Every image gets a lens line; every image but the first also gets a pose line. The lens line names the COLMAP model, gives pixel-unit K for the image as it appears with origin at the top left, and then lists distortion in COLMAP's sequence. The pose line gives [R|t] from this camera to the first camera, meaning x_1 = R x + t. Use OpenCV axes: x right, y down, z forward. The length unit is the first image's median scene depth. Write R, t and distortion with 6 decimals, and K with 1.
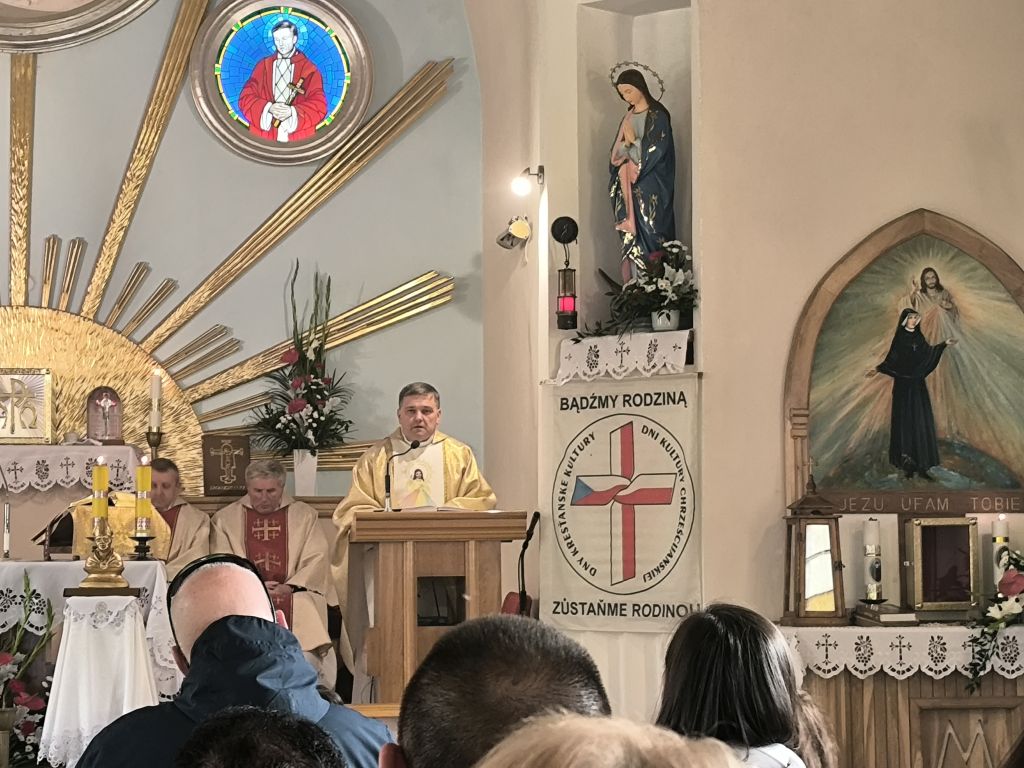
lens RADIAL K [[2444.4, 0, 506.6], [0, 2444.4, 399.1], [0, 0, 1]] dist [0.233973, -1.178455]
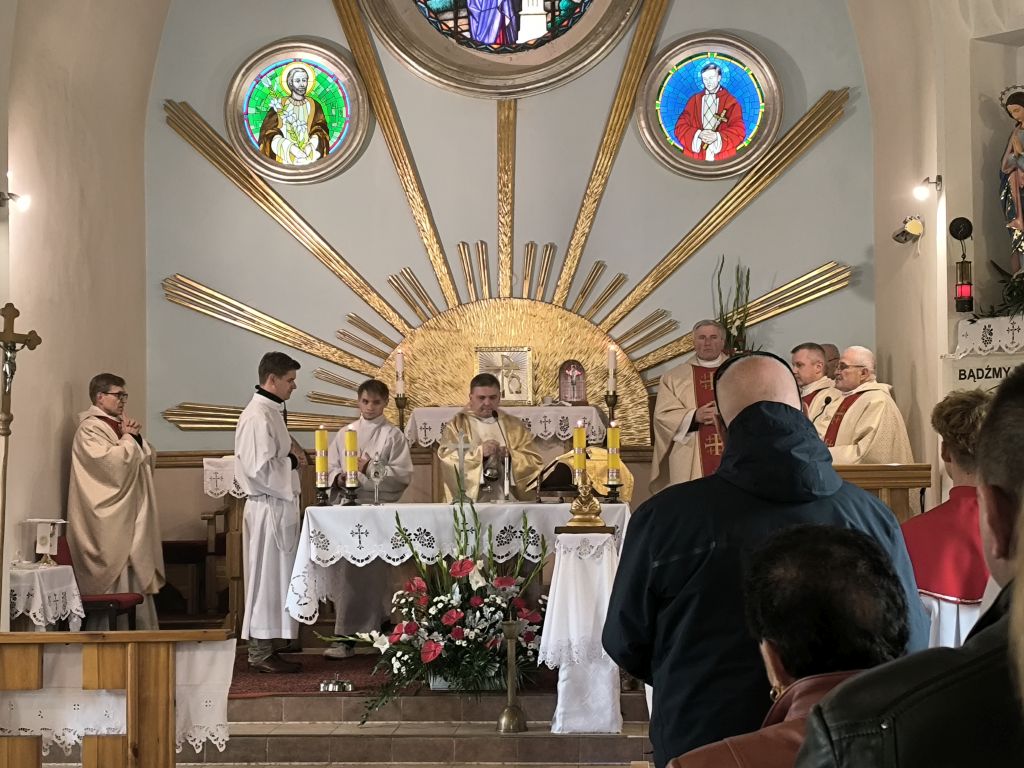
lens RADIAL K [[1876.5, 0, 511.5], [0, 1876.5, 391.0], [0, 0, 1]] dist [0.195587, -0.809439]
pose [[0.983961, -0.010391, -0.178083, -0.028755], [0.014155, 0.999702, 0.019877, -0.011490], [0.177823, -0.022079, 0.983815, 0.050208]]
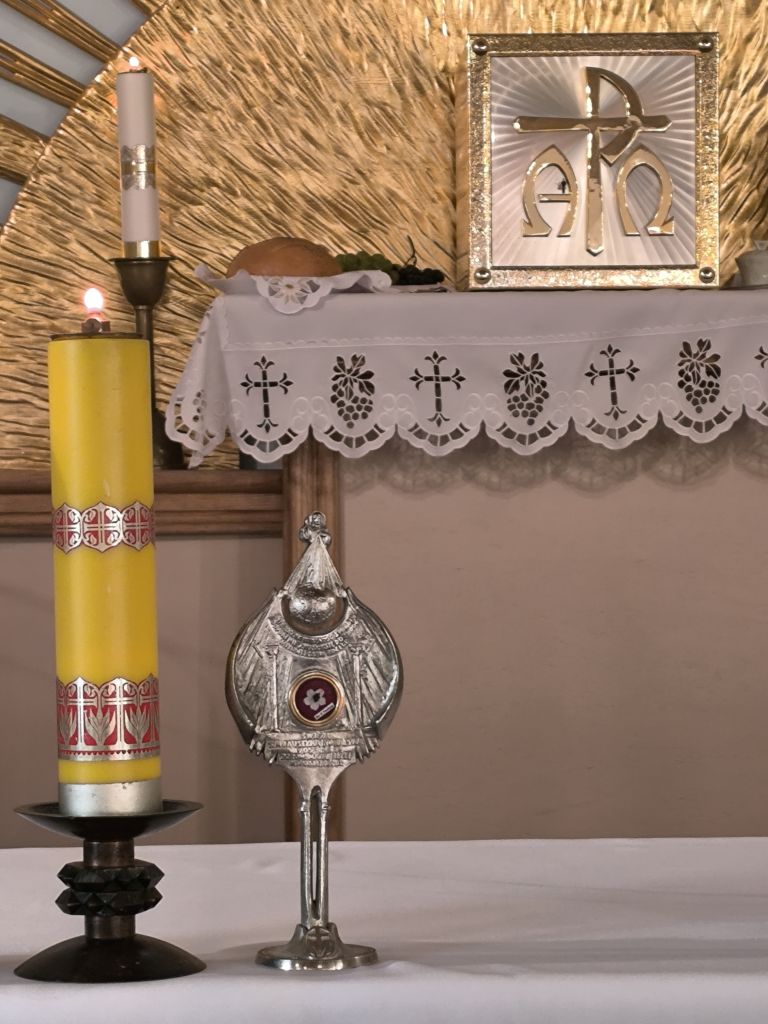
lens RADIAL K [[2973.2, 0, 384.0], [0, 2973.2, 512.0], [0, 0, 1]] dist [0.099188, 1.020349]
pose [[0.996574, -0.006204, -0.082473, -0.255668], [0.011867, 0.997590, 0.068358, 0.026561], [0.081850, -0.069103, 0.994246, 0.825934]]
